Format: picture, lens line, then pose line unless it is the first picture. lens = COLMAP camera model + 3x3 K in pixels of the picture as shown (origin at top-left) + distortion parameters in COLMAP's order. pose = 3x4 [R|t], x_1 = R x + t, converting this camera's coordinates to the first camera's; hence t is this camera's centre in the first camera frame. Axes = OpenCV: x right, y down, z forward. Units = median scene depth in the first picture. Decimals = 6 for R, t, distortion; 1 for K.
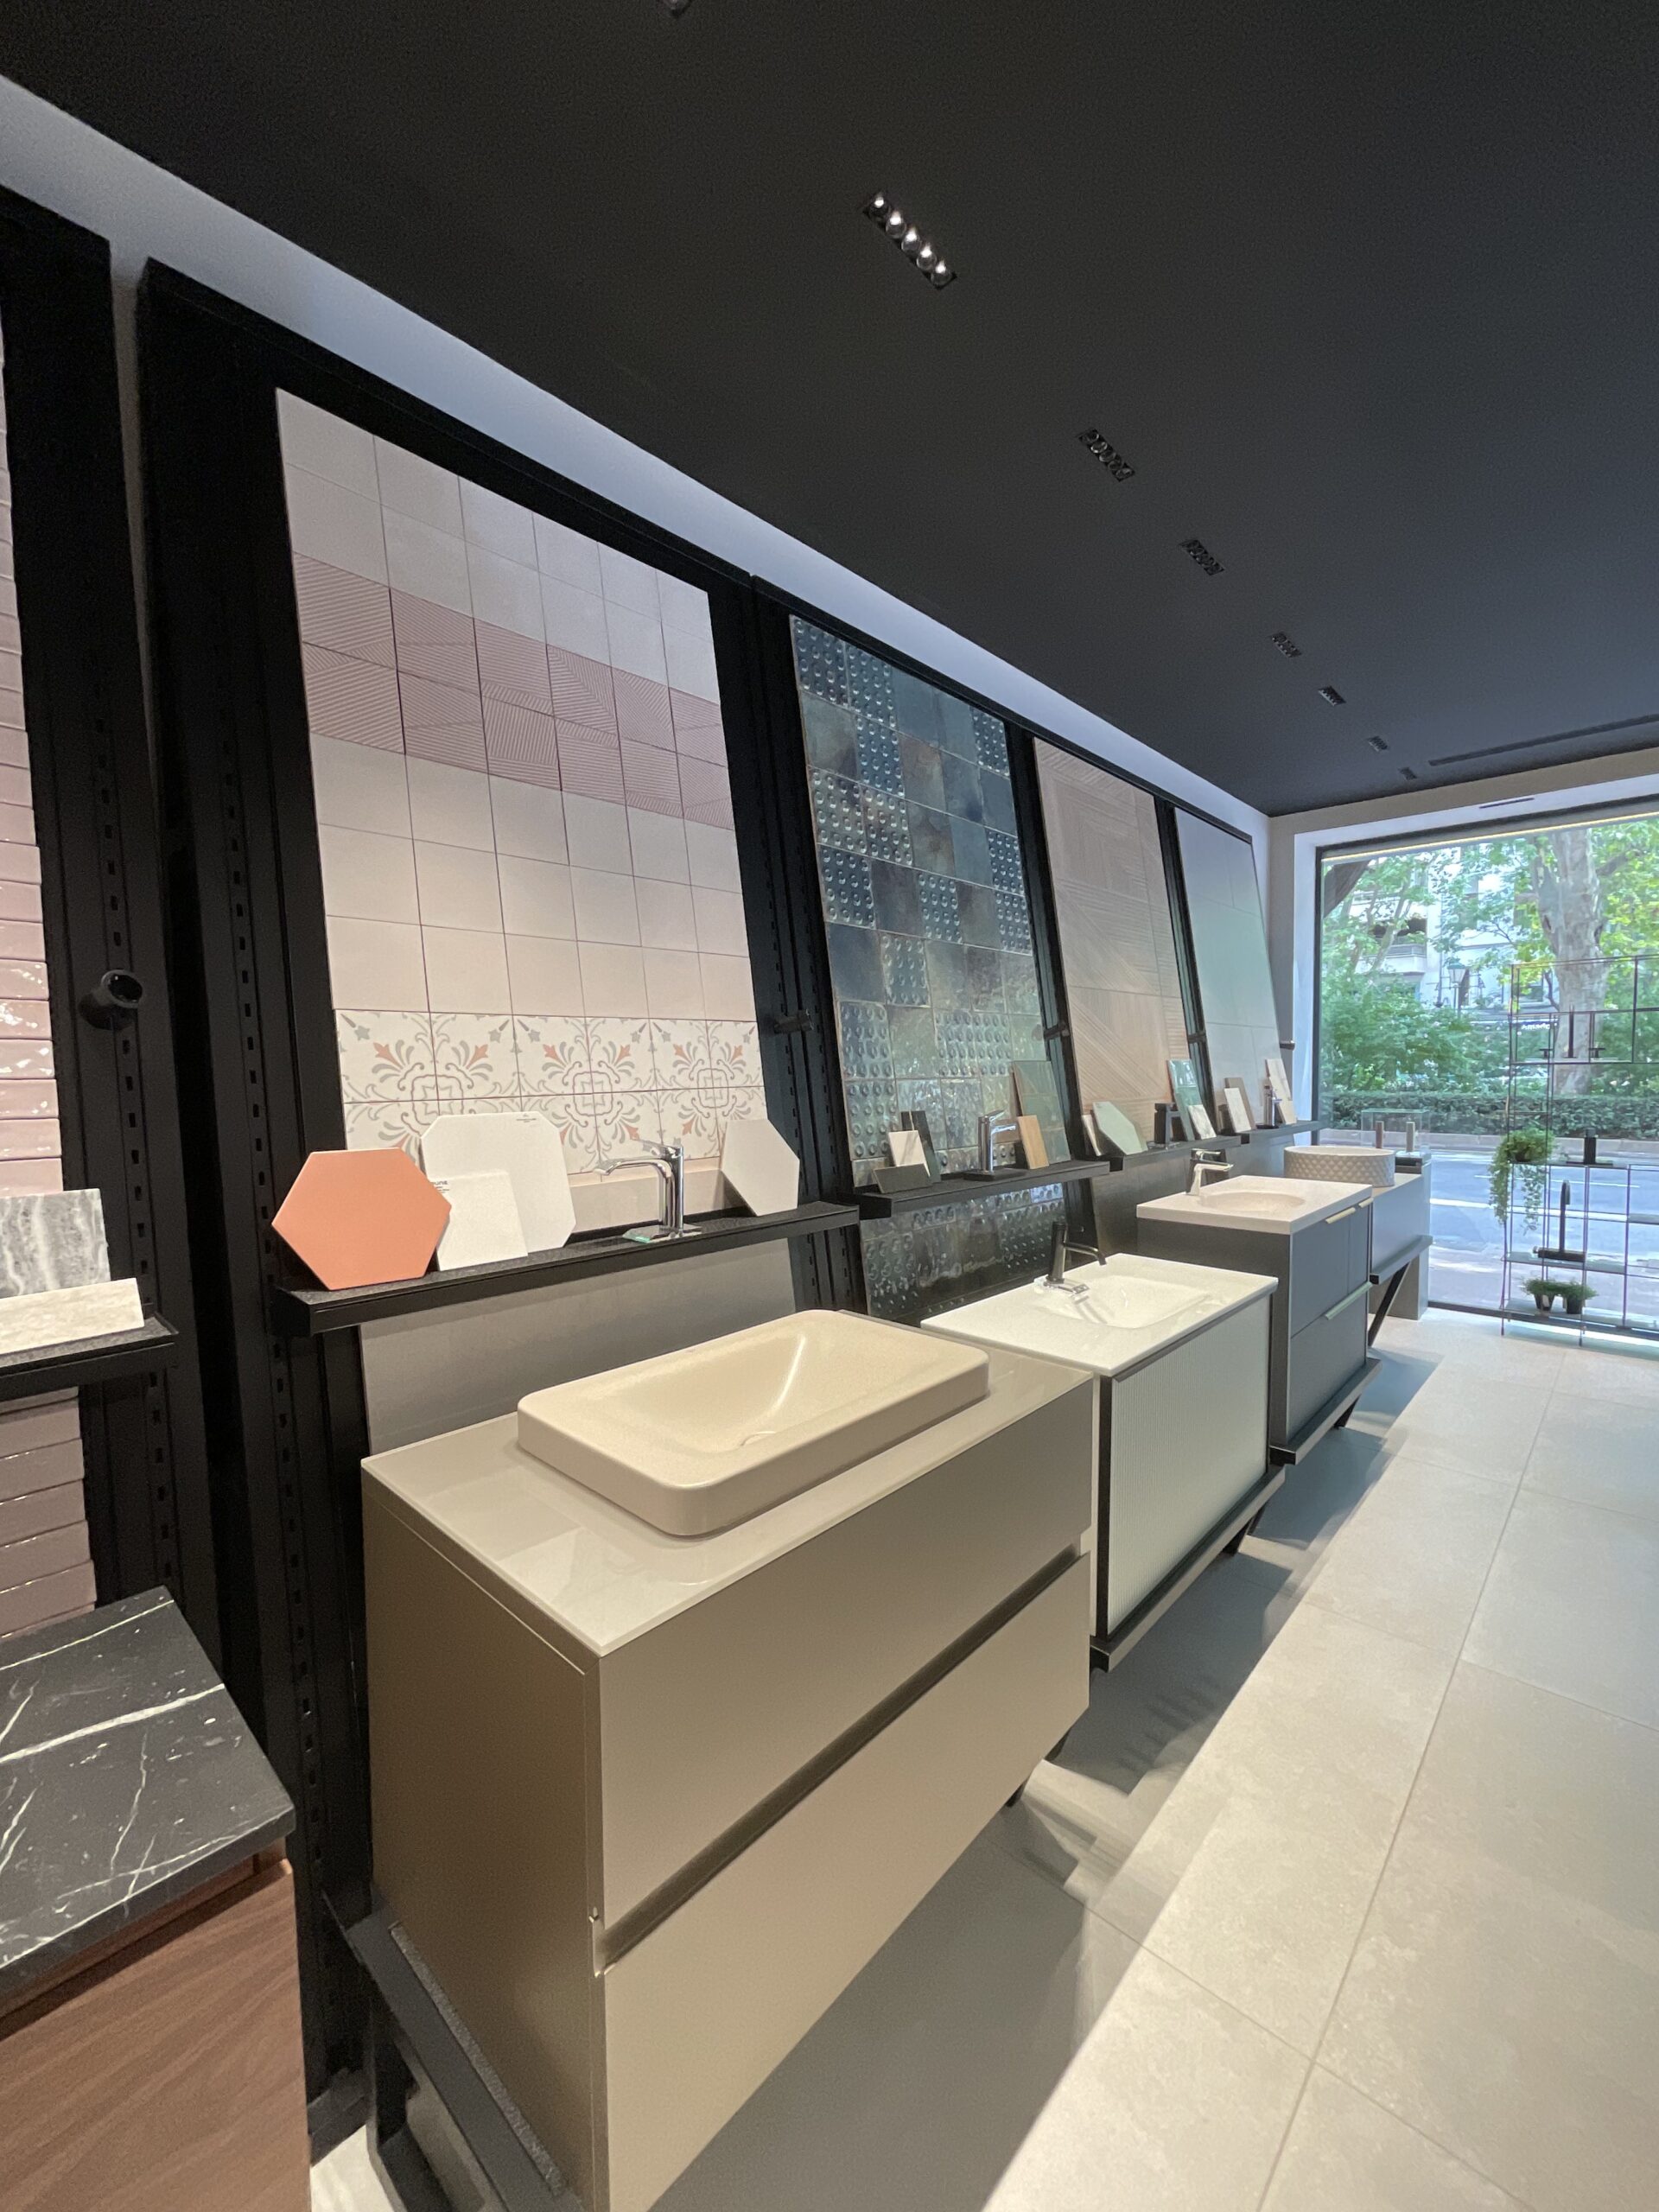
lens RADIAL K [[901.9, 0, 829.5], [0, 901.9, 1106.0], [0, 0, 1]] dist [-0.001548, 0.000353]
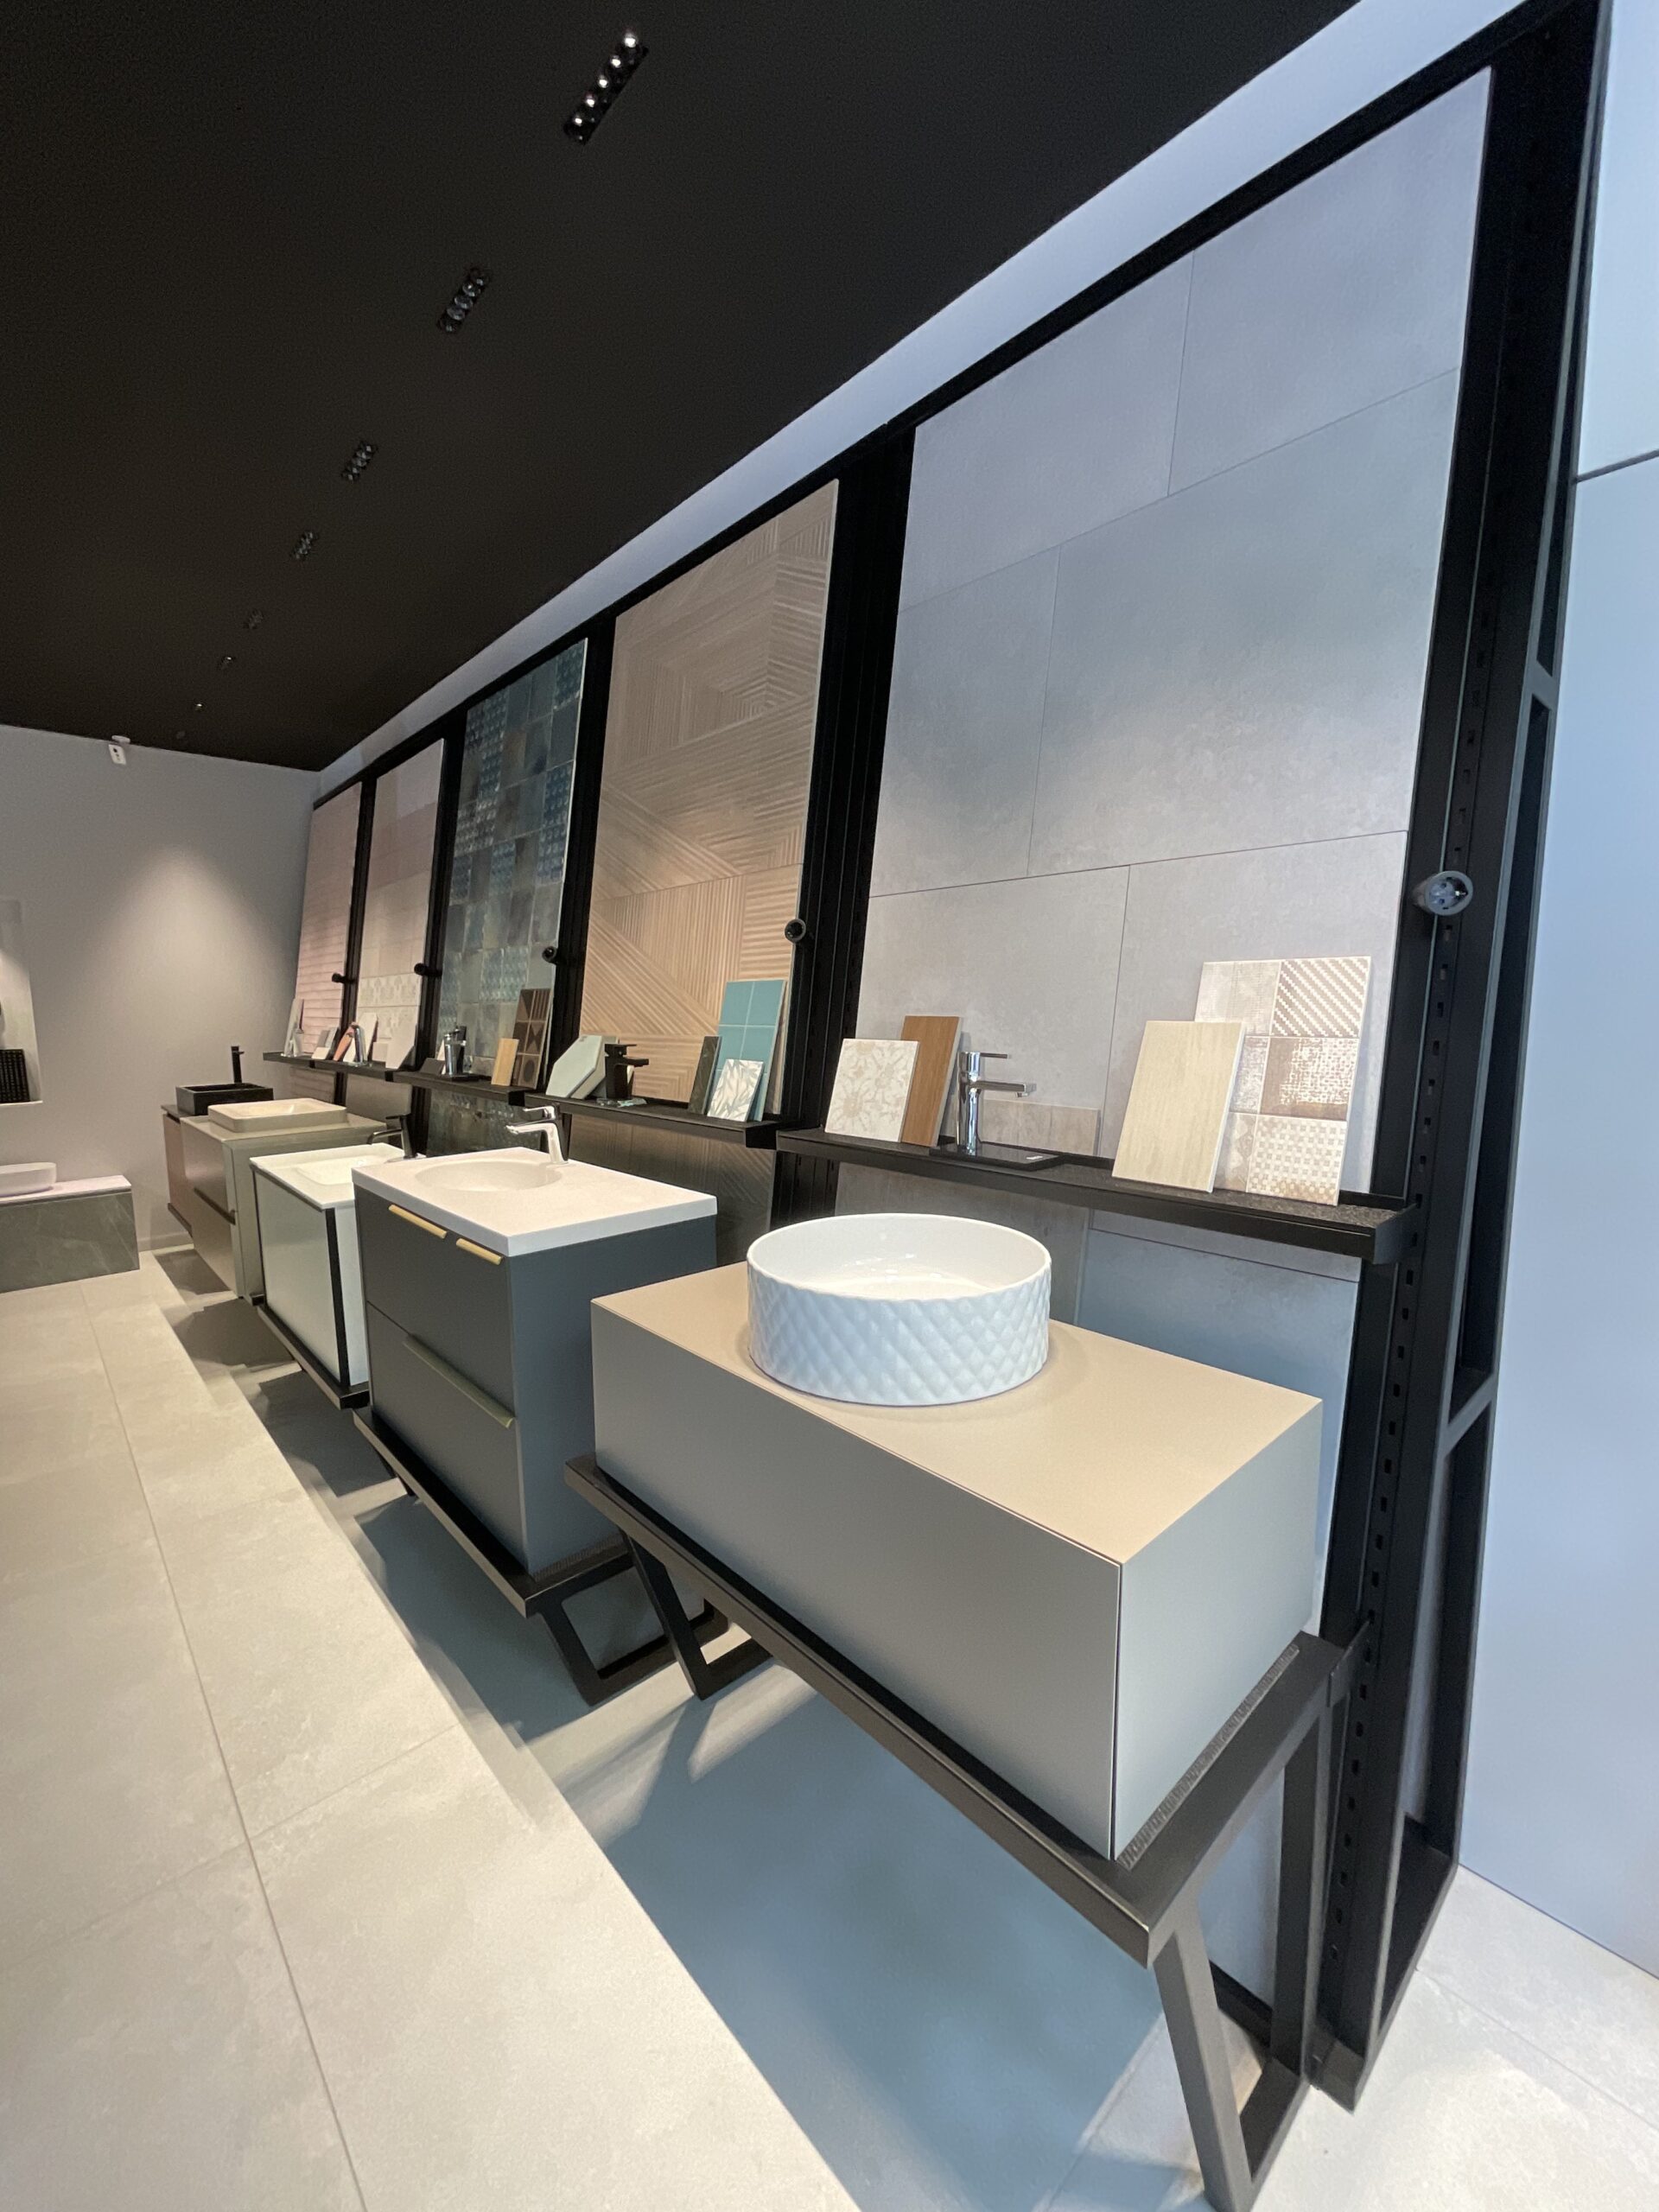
lens RADIAL K [[901.9, 0, 829.5], [0, 901.9, 1106.0], [0, 0, 1]] dist [-0.001548, 0.000353]
pose [[-0.078681, 0.127034, -0.988773, 1.606066], [-0.035156, 0.990877, 0.130102, -0.080466], [0.996280, 0.044998, -0.073497, 1.820474]]
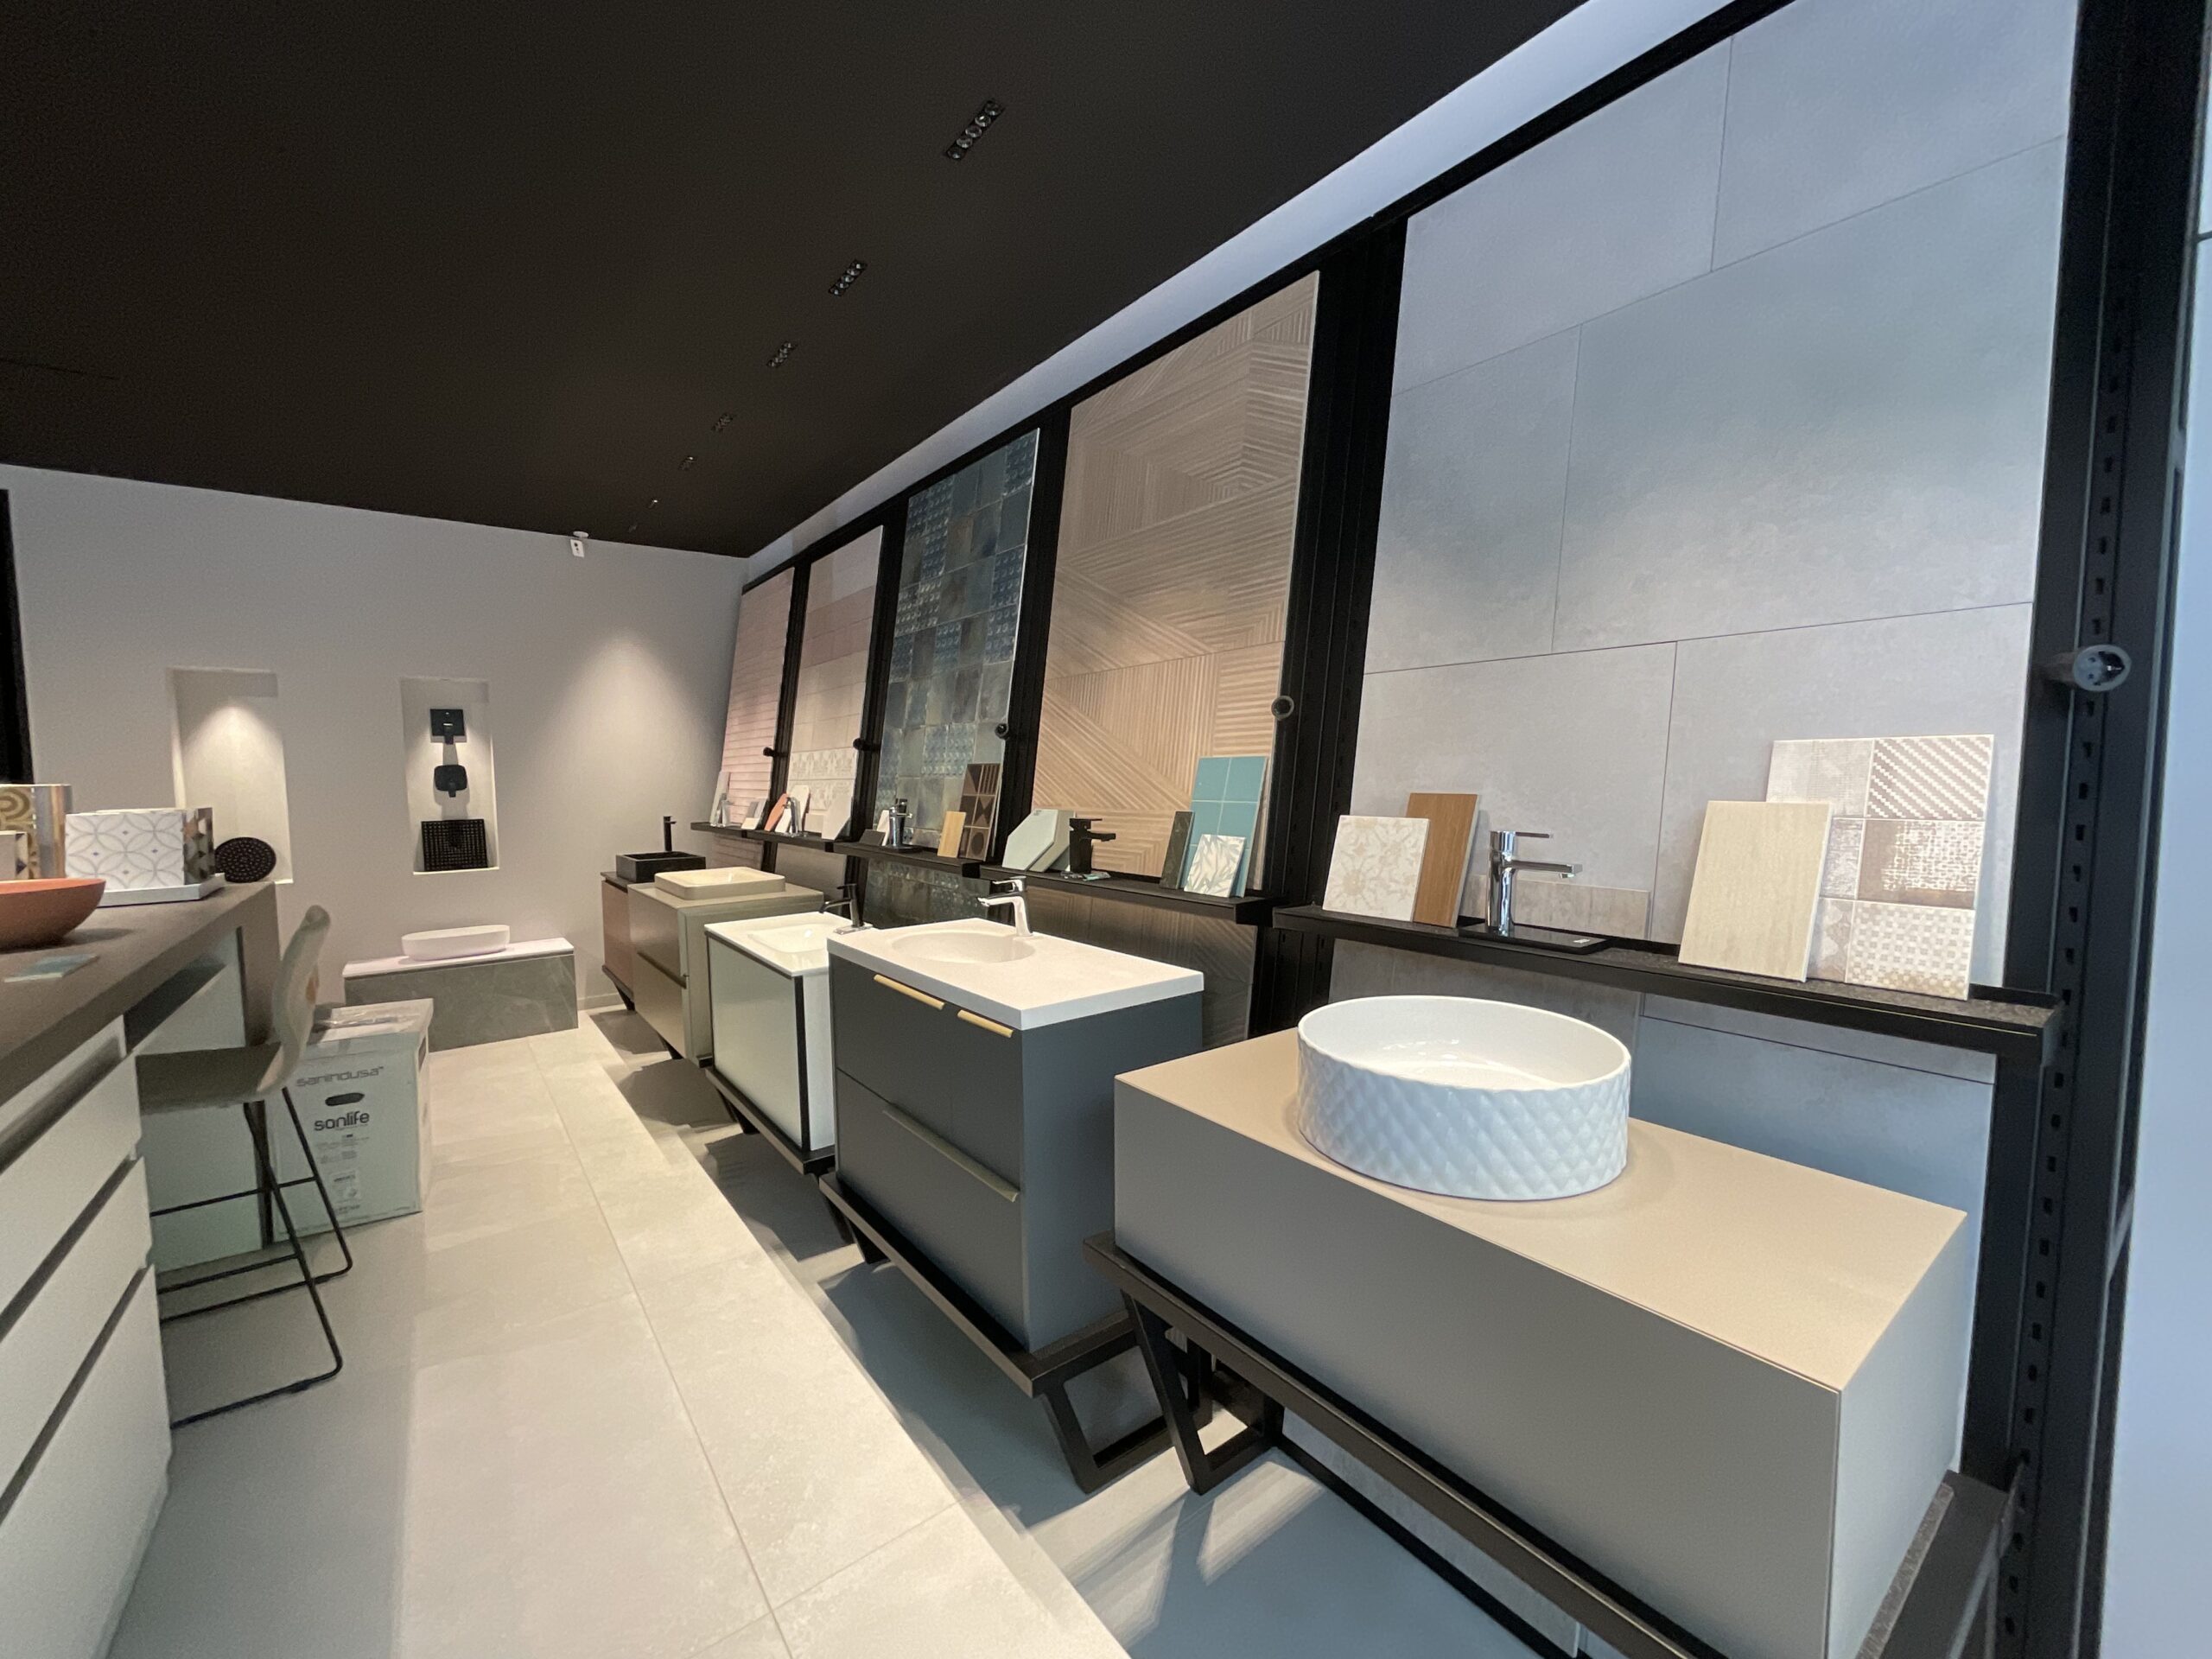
lens RADIAL K [[902.8, 0, 1106.0], [0, 902.8, 829.5], [0, 0, 1]] dist [0.000590, 0.000562]
pose [[-0.167301, 0.076675, -0.982920, 1.625598], [-0.031886, 0.996029, 0.083125, -0.083435], [0.985390, 0.045248, -0.164192, 1.693517]]
